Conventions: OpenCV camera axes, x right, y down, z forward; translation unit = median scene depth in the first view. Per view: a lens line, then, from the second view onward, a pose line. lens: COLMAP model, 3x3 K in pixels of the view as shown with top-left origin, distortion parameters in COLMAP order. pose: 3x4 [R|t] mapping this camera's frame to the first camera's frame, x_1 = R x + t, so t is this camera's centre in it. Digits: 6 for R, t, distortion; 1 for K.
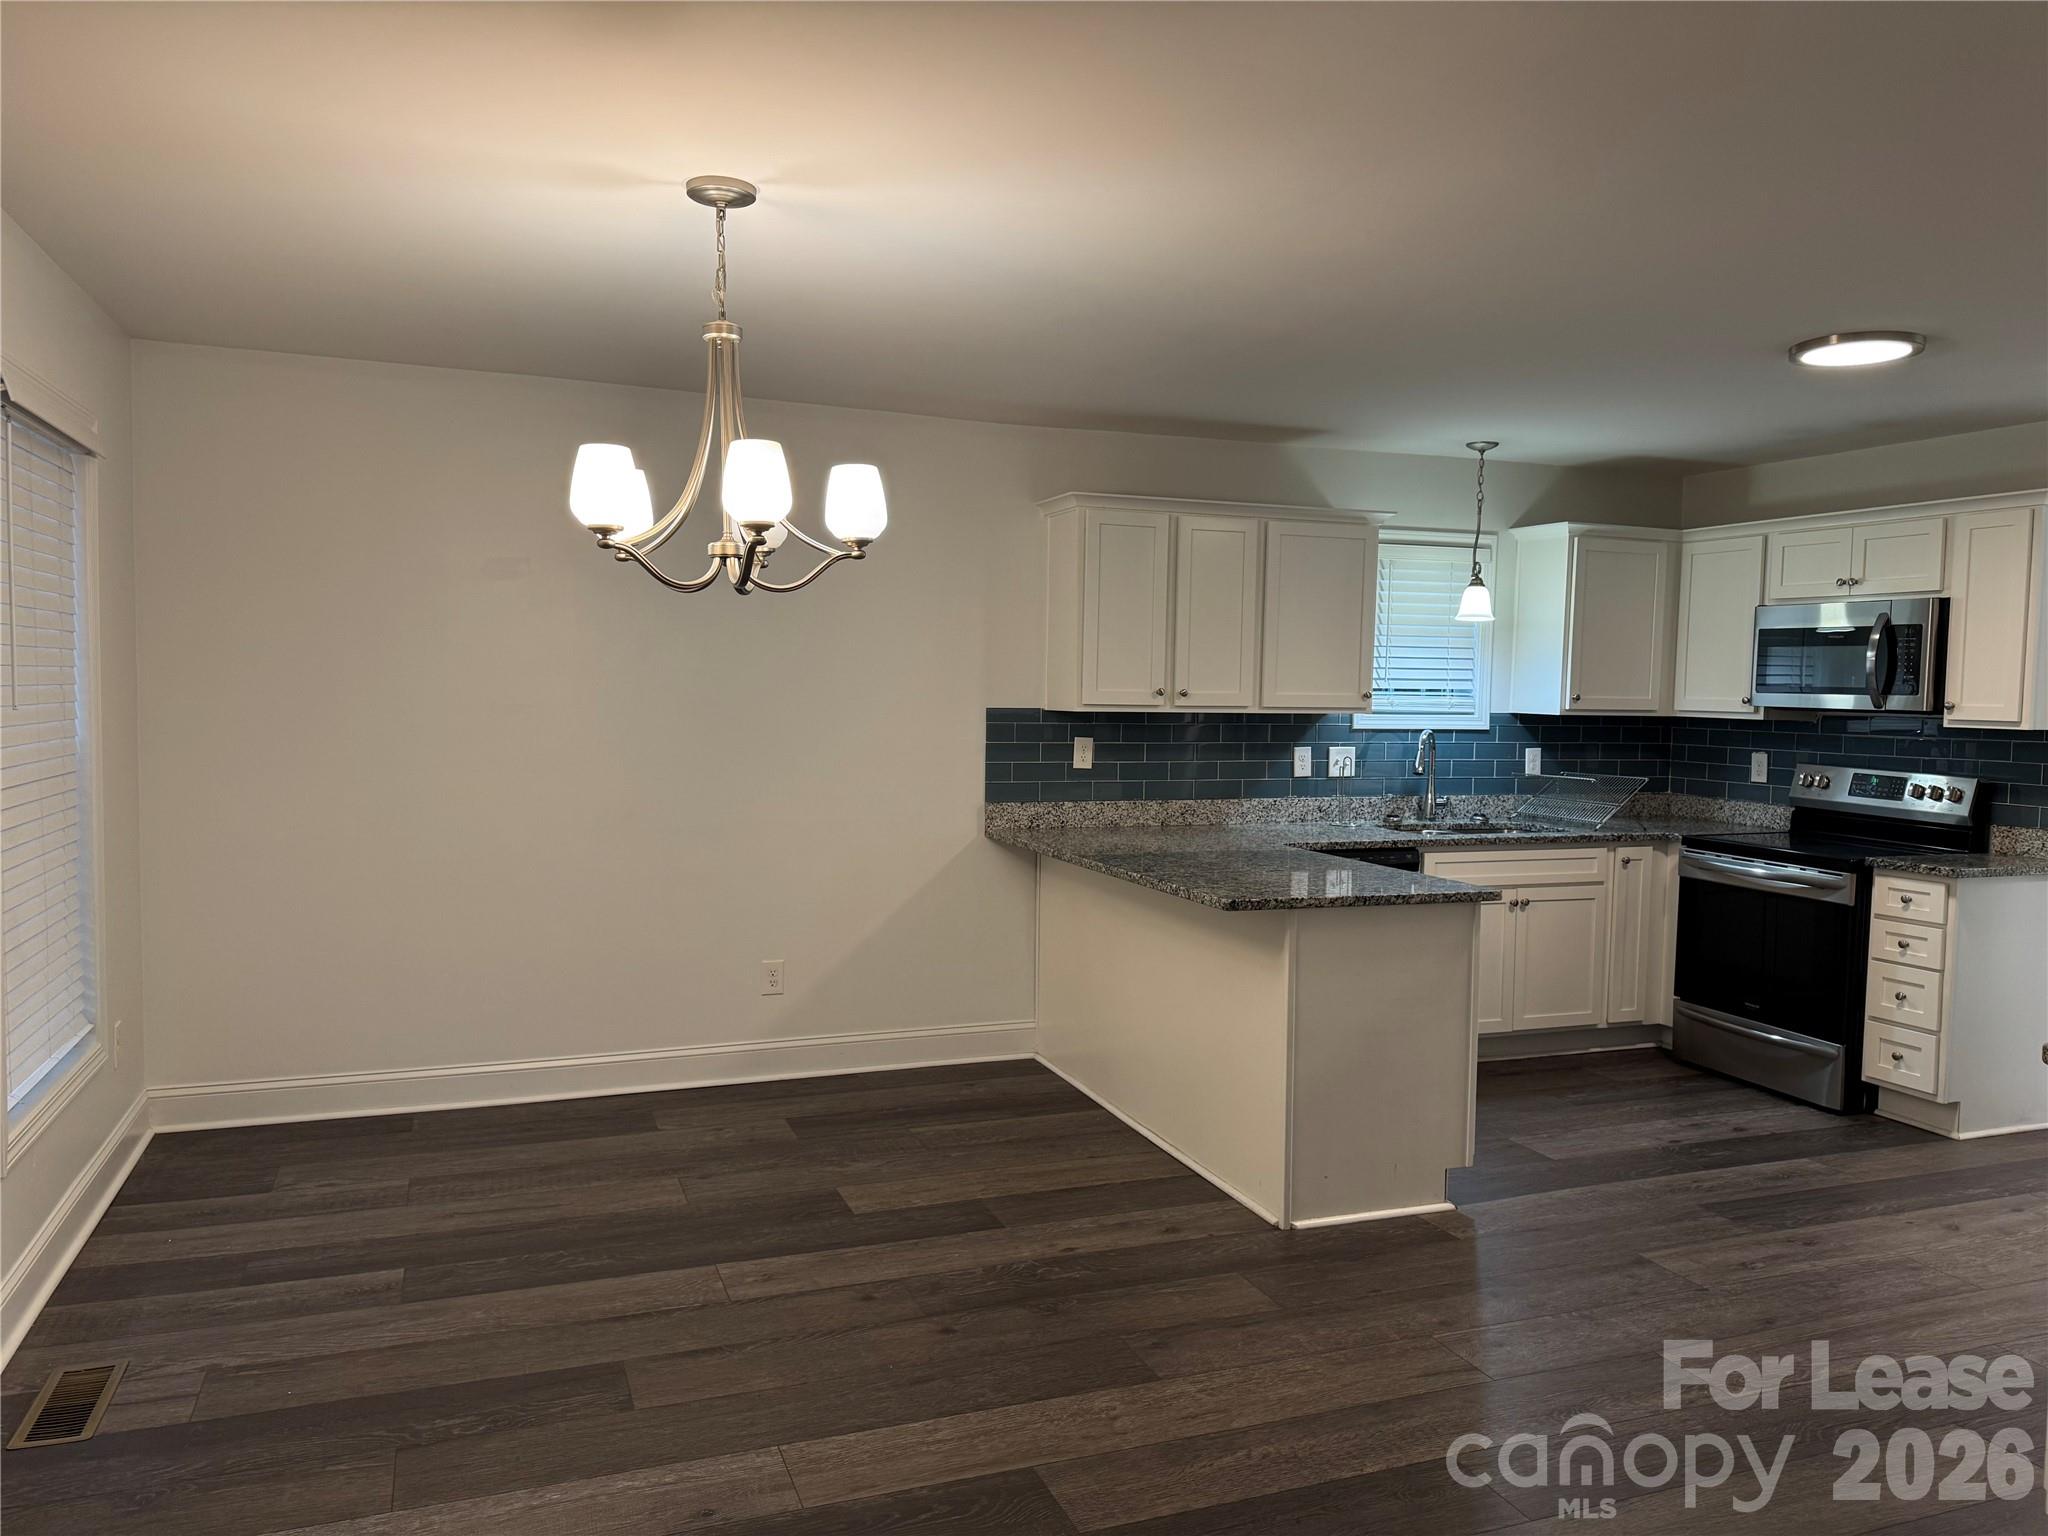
lens RADIAL K [[1441.0, 0, 998.4], [0, 1441.0, 768.5], [0, 0, 1]] dist [0.104219, -0.160394]
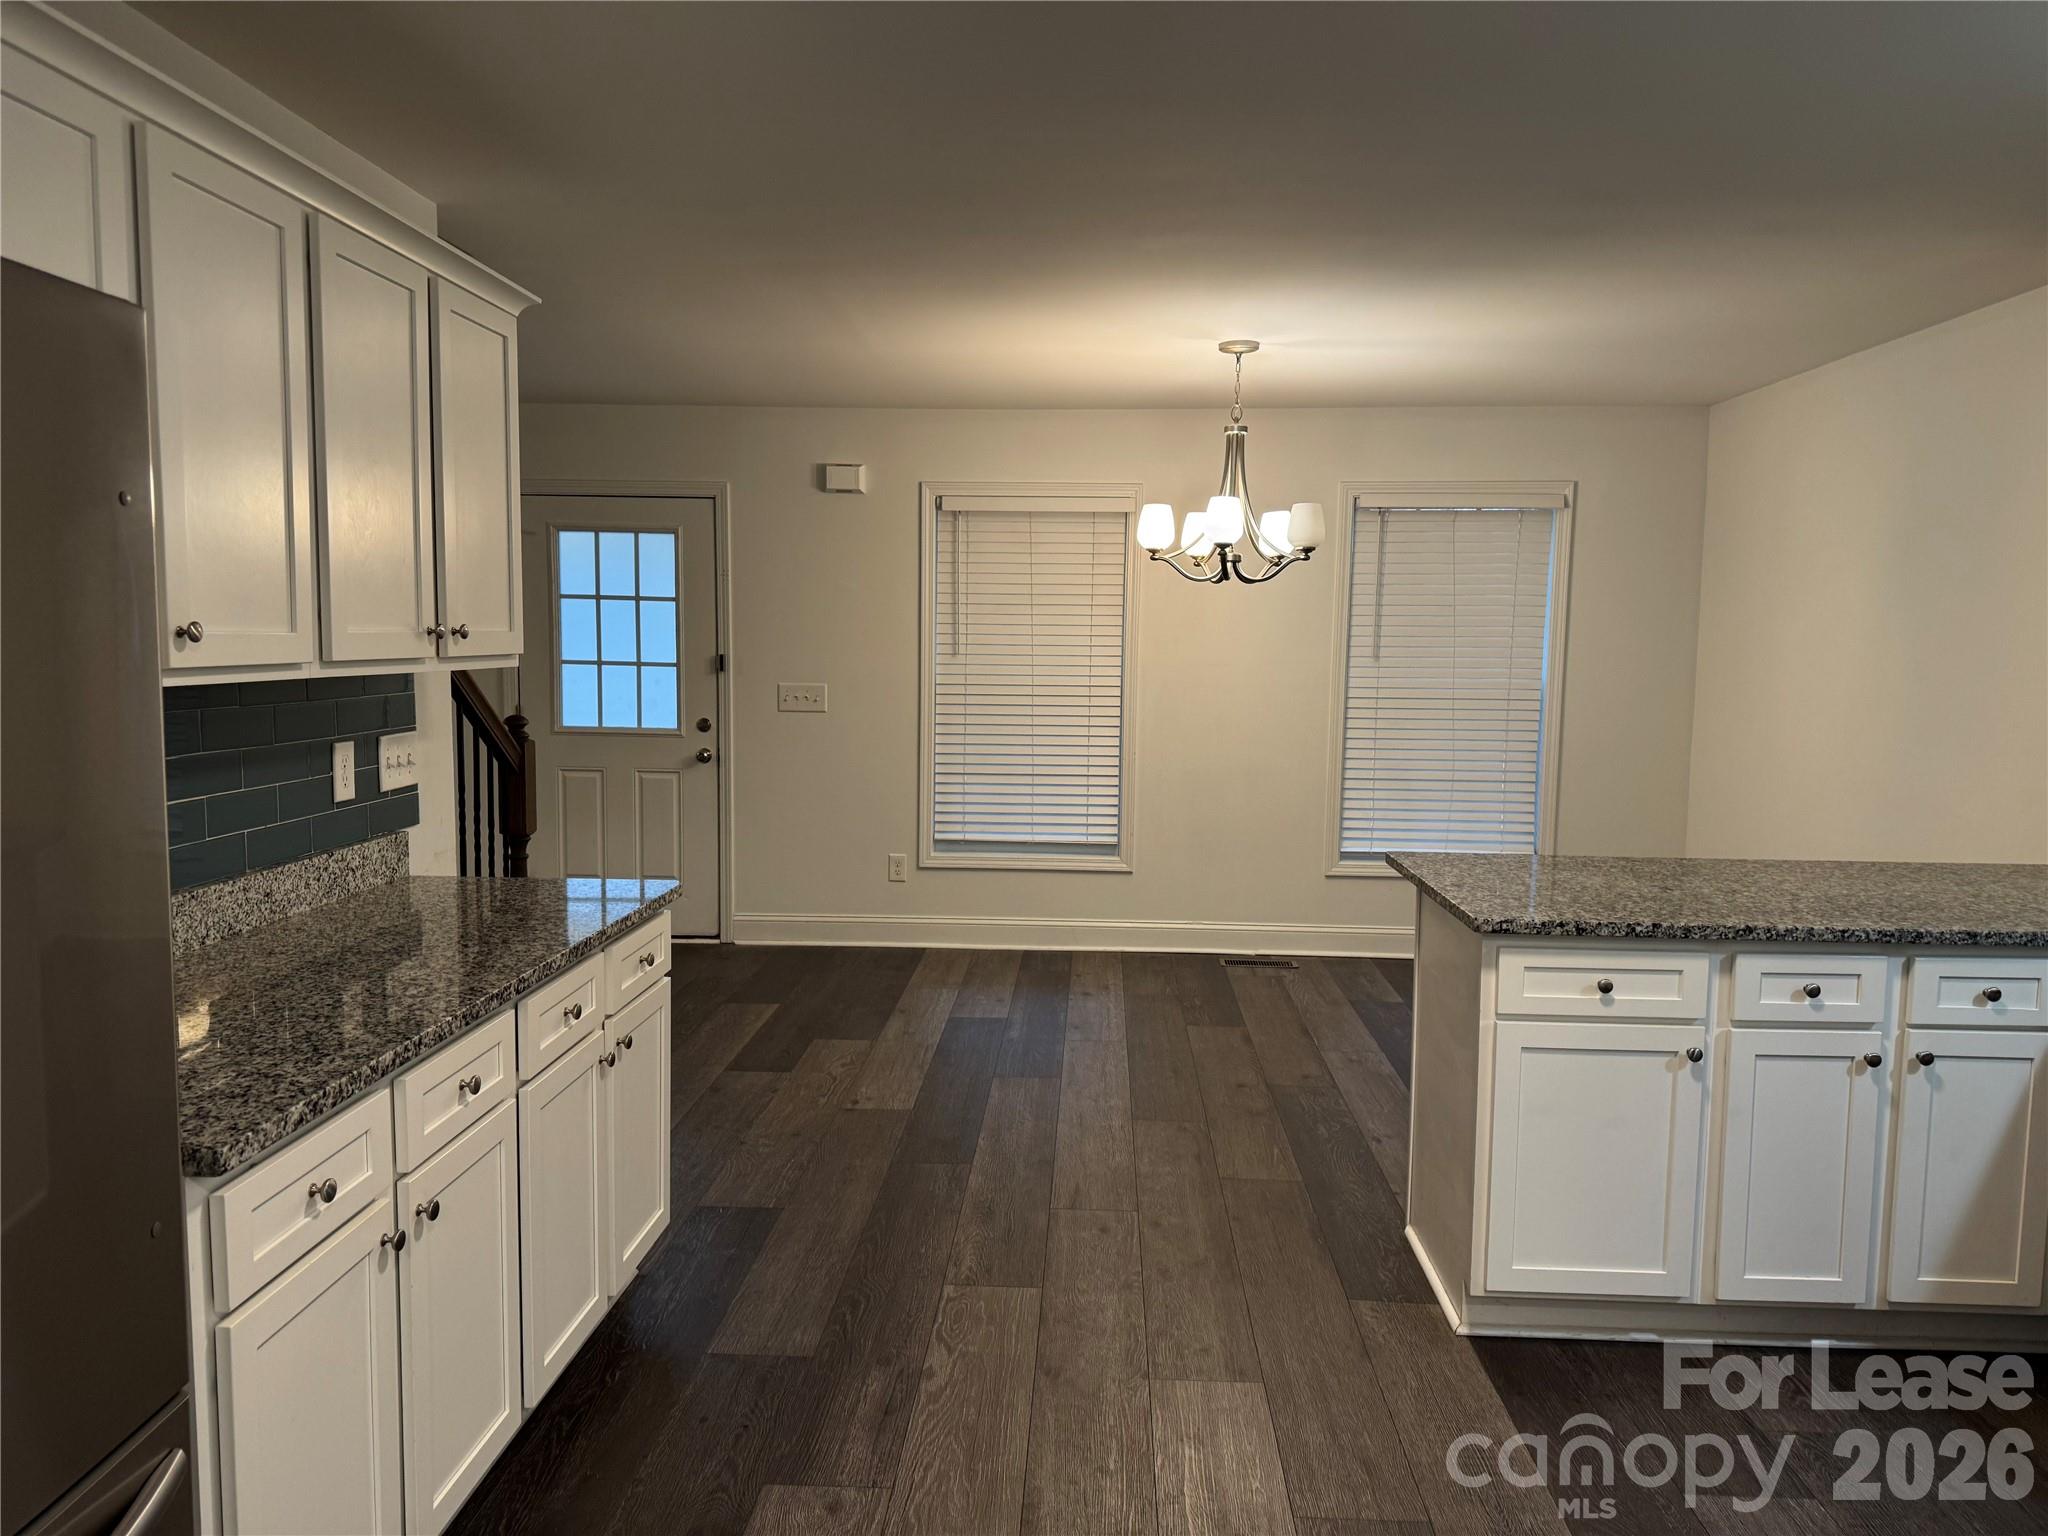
lens RADIAL K [[1427.6, 0, 1033.5], [0, 1427.6, 779.2], [0, 0, 1]] dist [0.136304, -0.226804]
pose [[-0.396497, 0.072291, -0.915185, 0.674400], [-0.070491, 0.991554, 0.108863, -0.027802], [0.915326, 0.107677, -0.388052, 0.678107]]
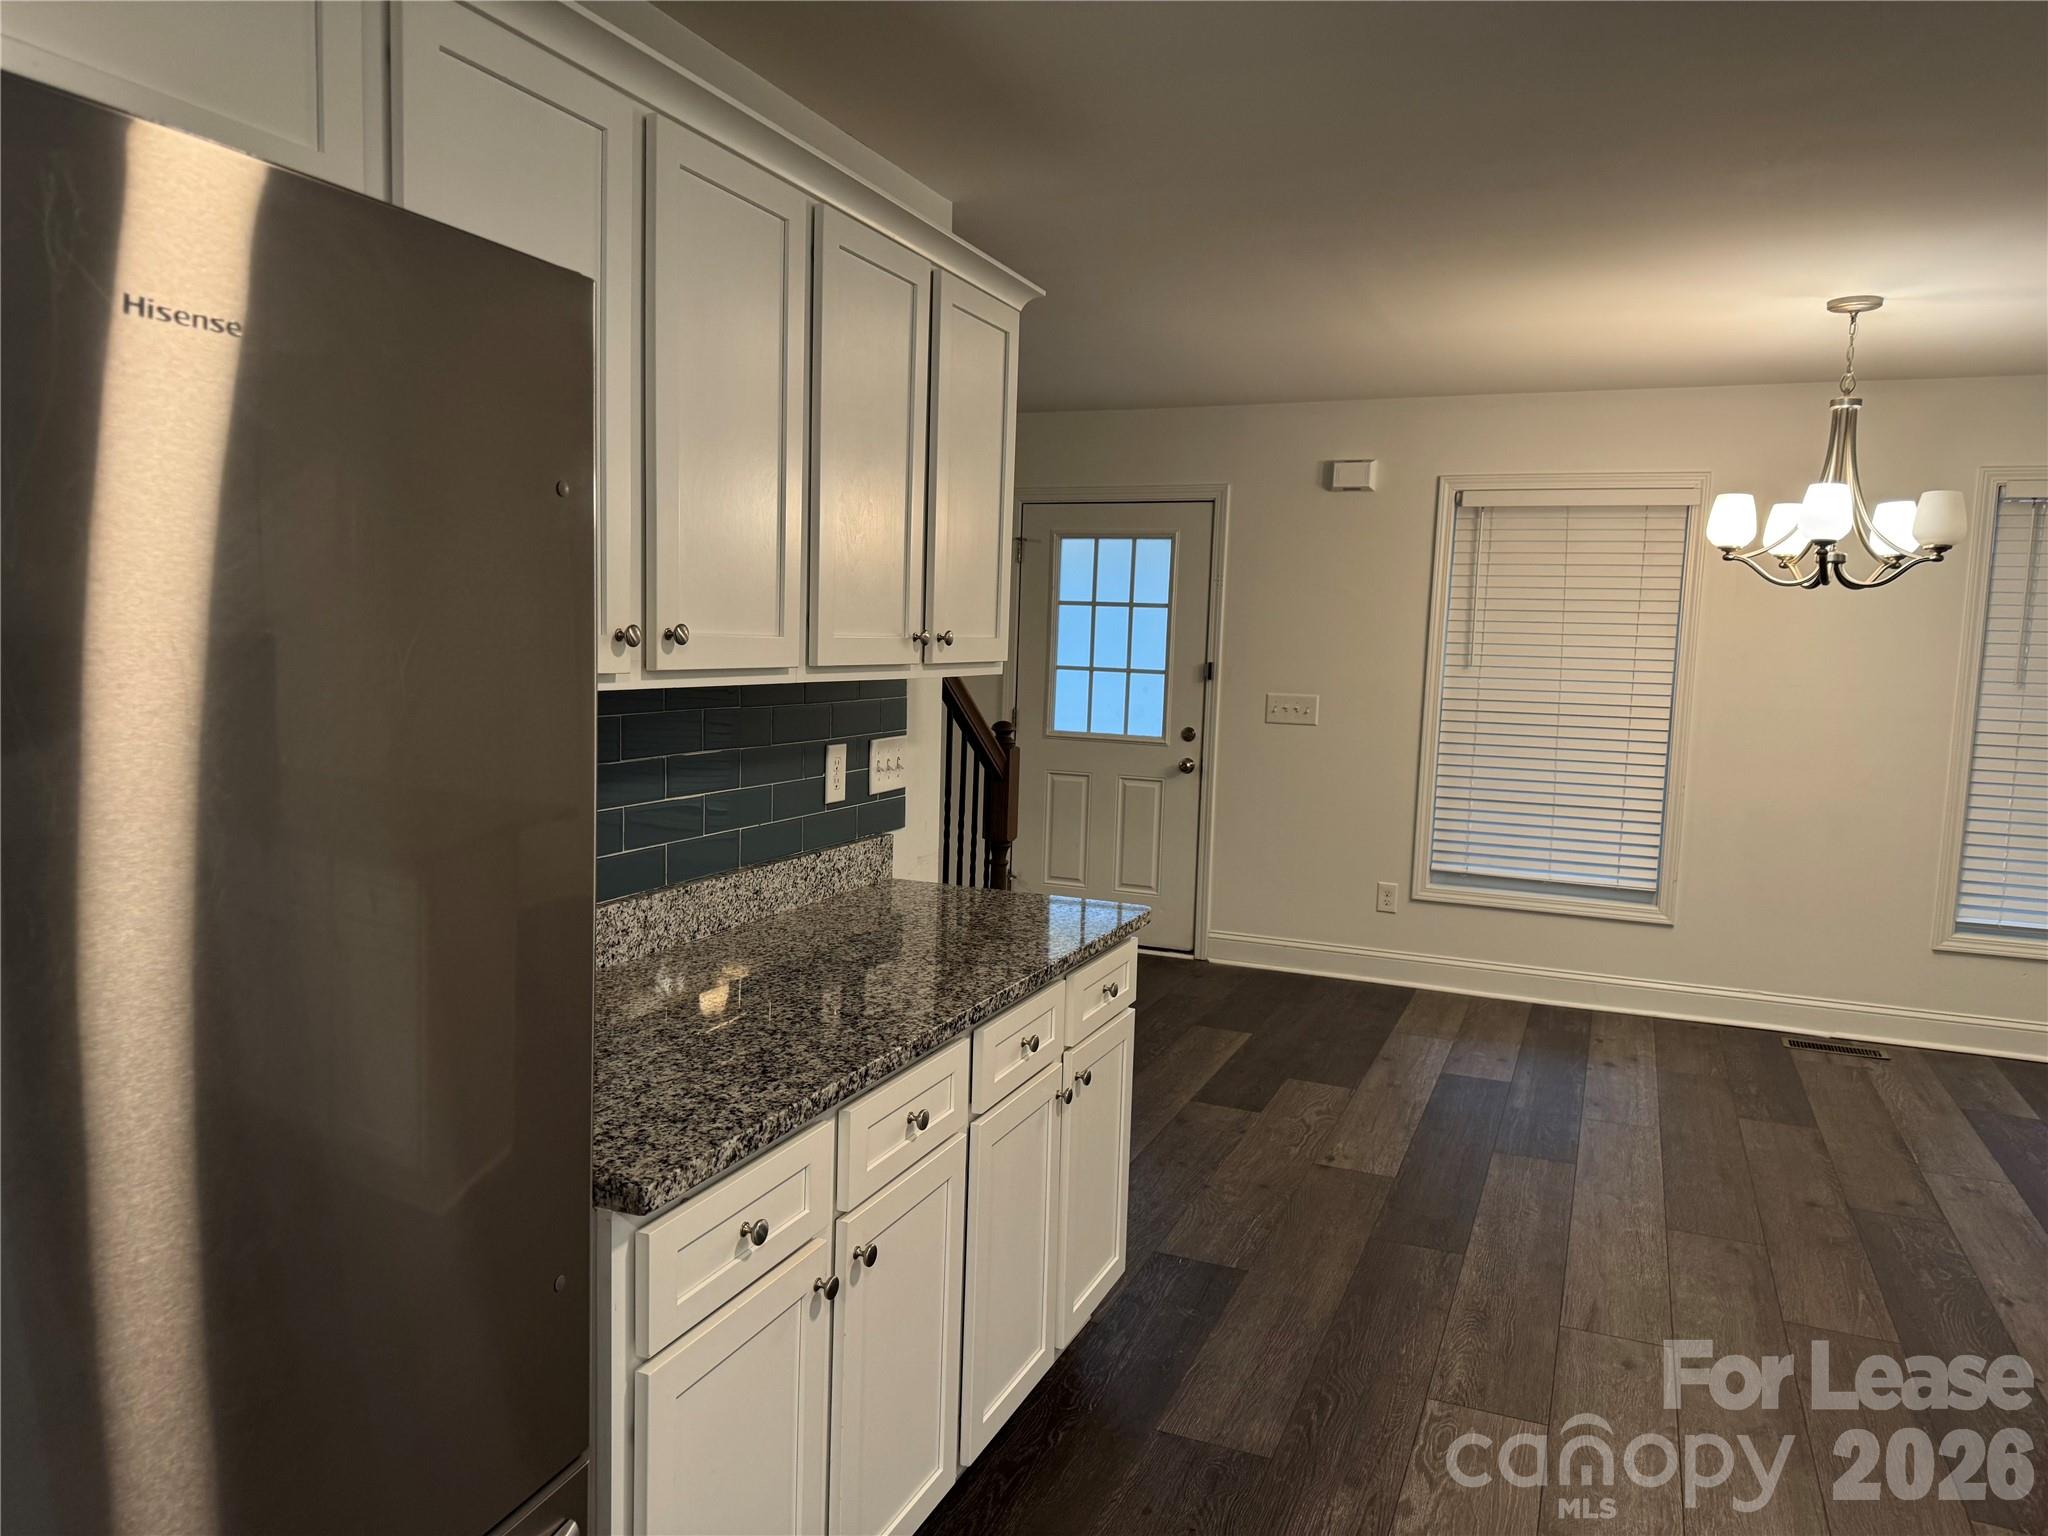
lens RADIAL K [[1441.0, 0, 998.4], [0, 1441.0, 768.5], [0, 0, 1]] dist [0.104219, -0.160394]
pose [[-0.694896, 0.033285, -0.718340, 0.639133], [-0.080523, 0.989044, 0.123724, -0.027813], [0.714588, 0.143818, -0.684602, 0.655811]]
